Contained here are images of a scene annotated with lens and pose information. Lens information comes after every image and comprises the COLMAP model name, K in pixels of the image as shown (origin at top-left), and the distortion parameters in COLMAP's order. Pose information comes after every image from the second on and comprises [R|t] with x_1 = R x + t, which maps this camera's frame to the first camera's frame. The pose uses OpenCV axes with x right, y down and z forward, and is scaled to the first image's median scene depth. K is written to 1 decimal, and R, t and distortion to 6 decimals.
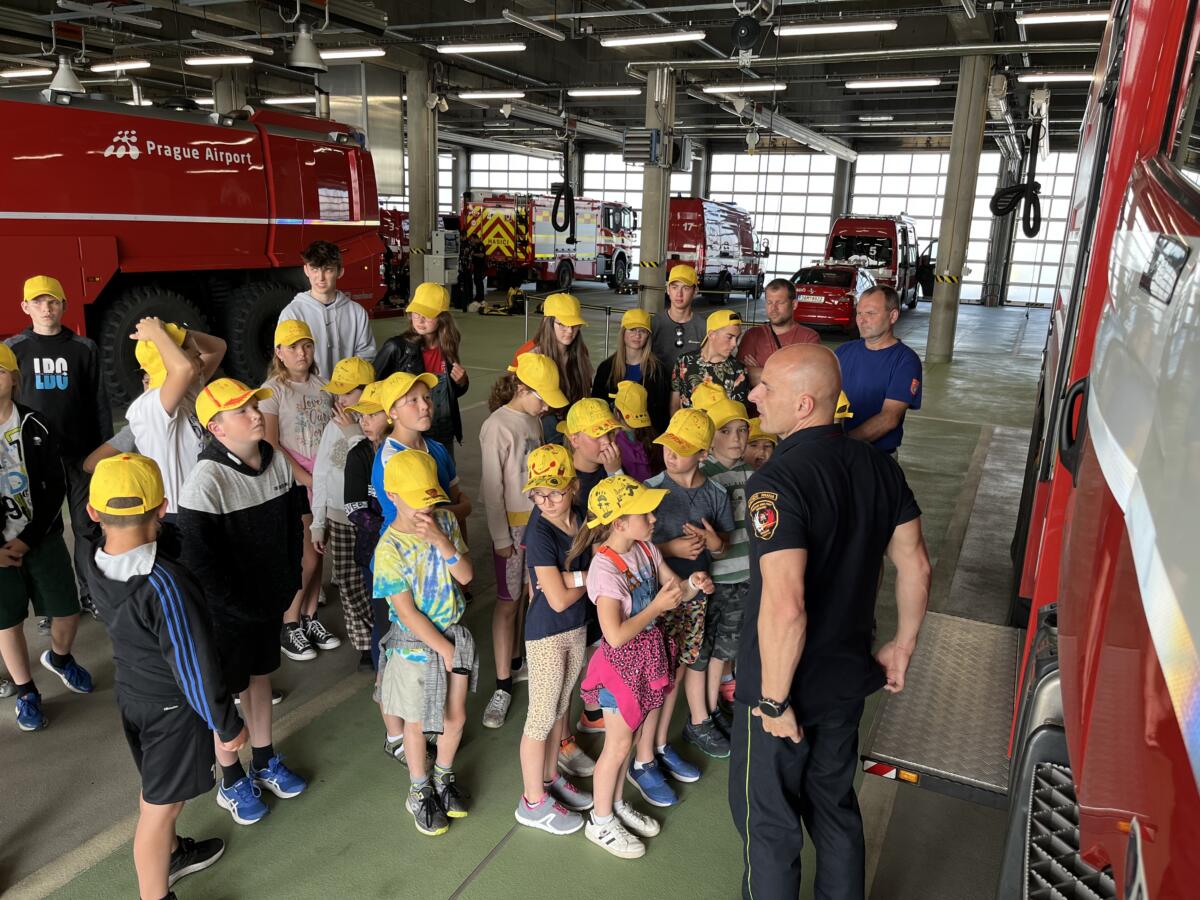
lens RADIAL K [[907.0, 0, 602.3], [0, 907.0, 449.7], [0, 0, 1]] dist [0.061618, -0.080981]
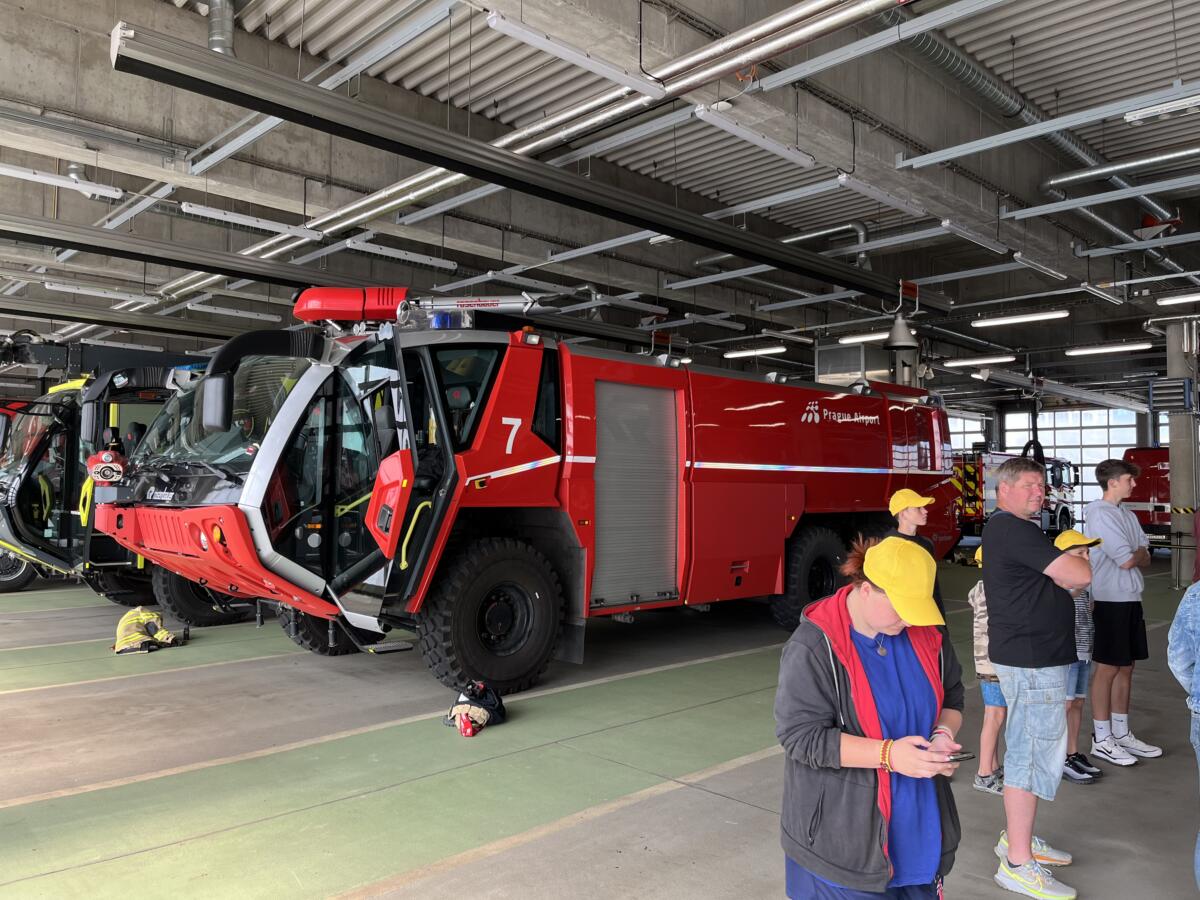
lens RADIAL K [[907.0, 0, 599.3], [0, 907.0, 450.6], [0, 0, 1]] dist [0.061618, -0.080981]
pose [[0.935260, -0.042763, -0.351369, -0.151391], [-0.059406, 0.959631, -0.274917, 0.030759], [0.348941, 0.277992, 0.894964, -0.079123]]
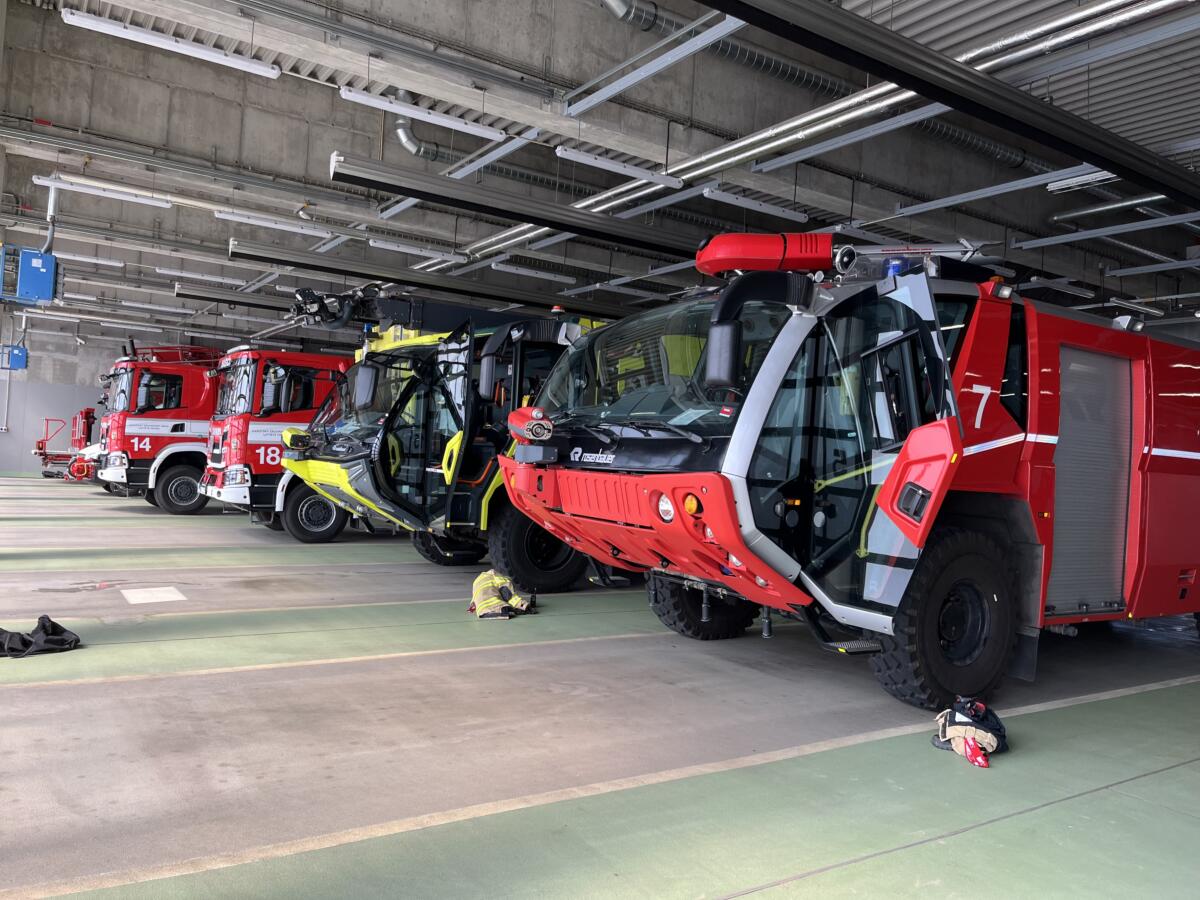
lens RADIAL K [[907.0, 0, 598.0], [0, 907.0, 451.4], [0, 0, 1]] dist [0.061618, -0.080981]
pose [[0.854174, 0.009365, -0.519903, -0.553669], [-0.150142, 0.961694, -0.229352, 0.033054], [0.497839, 0.273966, 0.822860, -0.083649]]
